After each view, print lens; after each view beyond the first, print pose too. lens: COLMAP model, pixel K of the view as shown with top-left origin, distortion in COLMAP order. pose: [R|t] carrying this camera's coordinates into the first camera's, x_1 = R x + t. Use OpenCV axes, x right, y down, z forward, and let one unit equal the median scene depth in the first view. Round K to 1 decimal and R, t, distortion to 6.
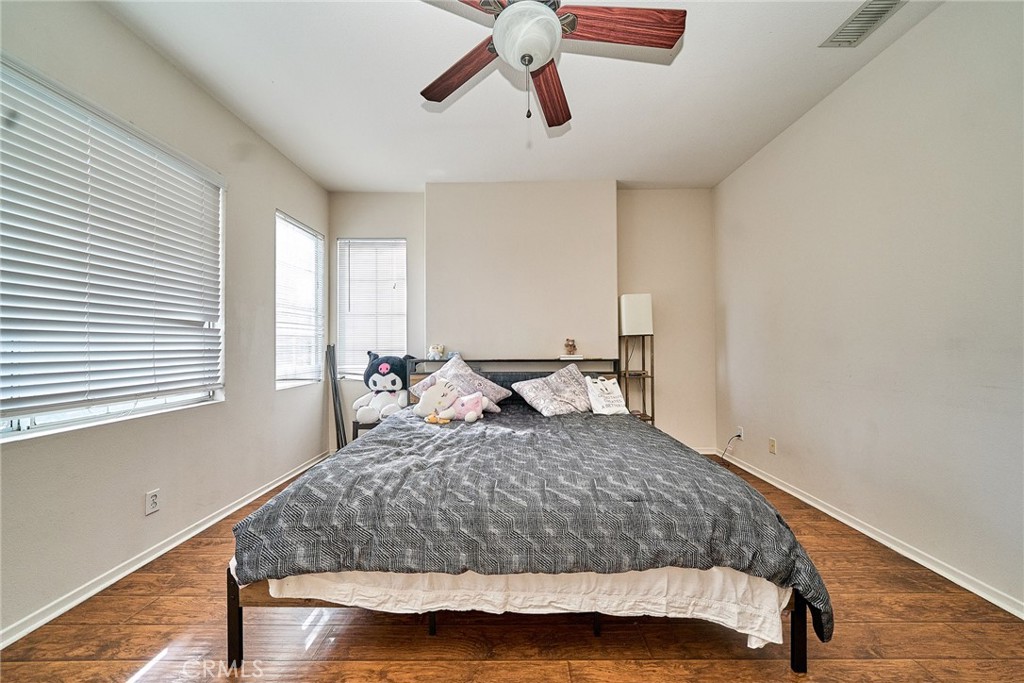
lens RADIAL K [[357.9, 0, 514.9], [0, 357.9, 343.5], [0, 0, 1]] dist [0.002039, -0.000975]
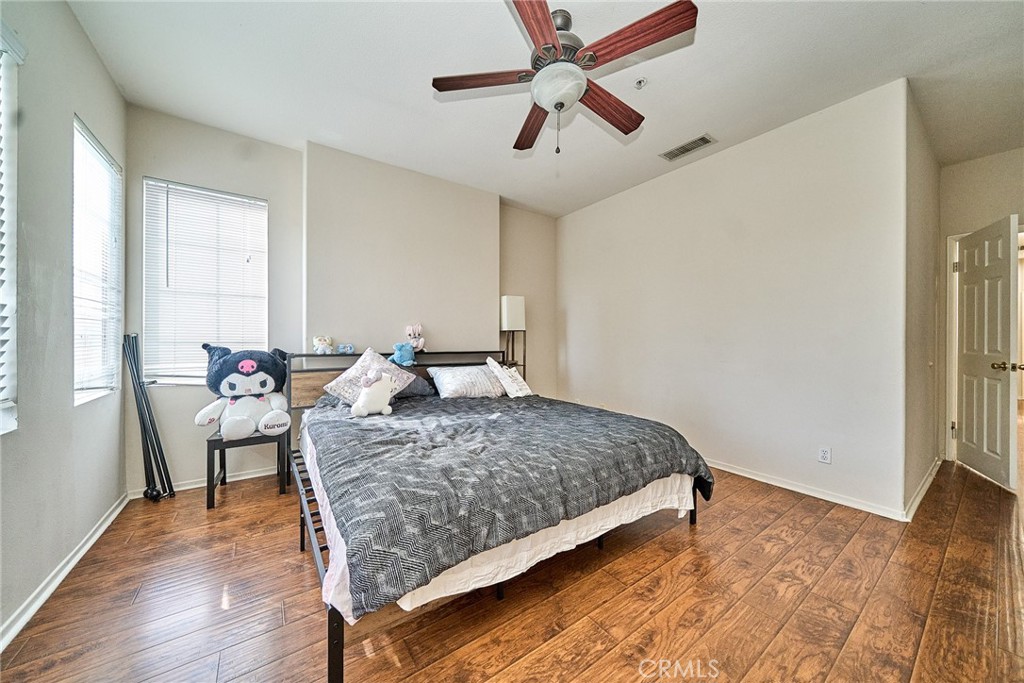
lens RADIAL K [[357.9, 0, 517.7], [0, 357.9, 341.8], [0, 0, 1]] dist [0.002039, -0.000975]
pose [[0.803080, 0.005061, 0.595850, -0.383541], [-0.011702, 0.999905, 0.007278, 0.004798], [-0.595756, -0.012818, 0.803063, 0.041888]]
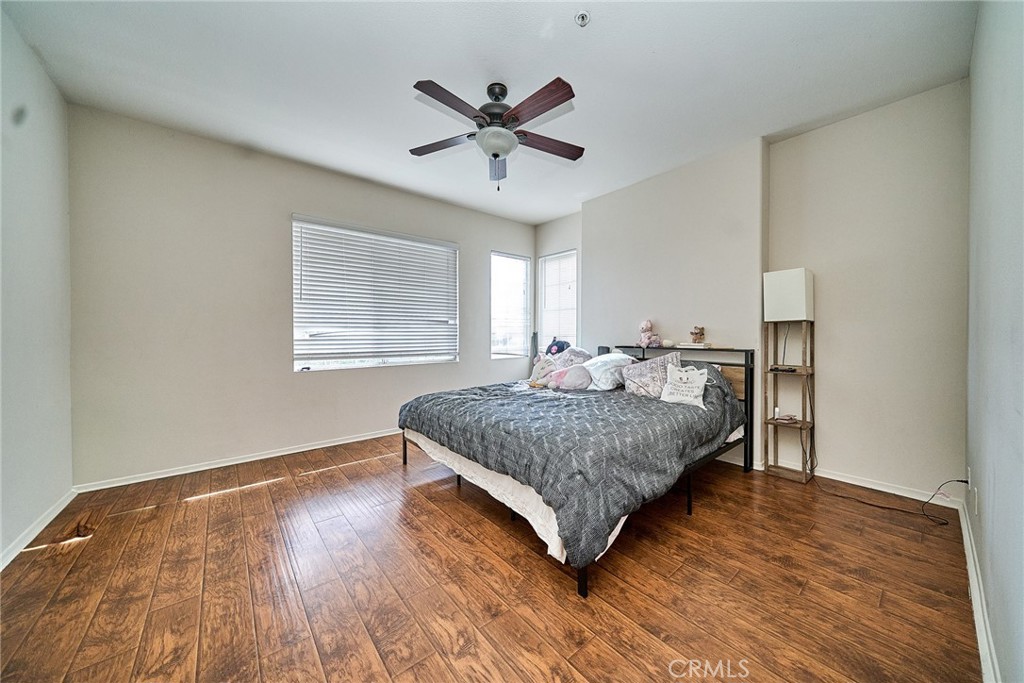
lens RADIAL K [[357.9, 0, 512.5], [0, 357.9, 339.3], [0, 0, 1]] dist [0.002039, -0.000975]
pose [[0.632806, 0.017303, -0.774117, 0.635054], [0.001766, 0.999715, 0.023789, -0.002765], [0.774308, -0.016421, 0.632596, 0.014377]]
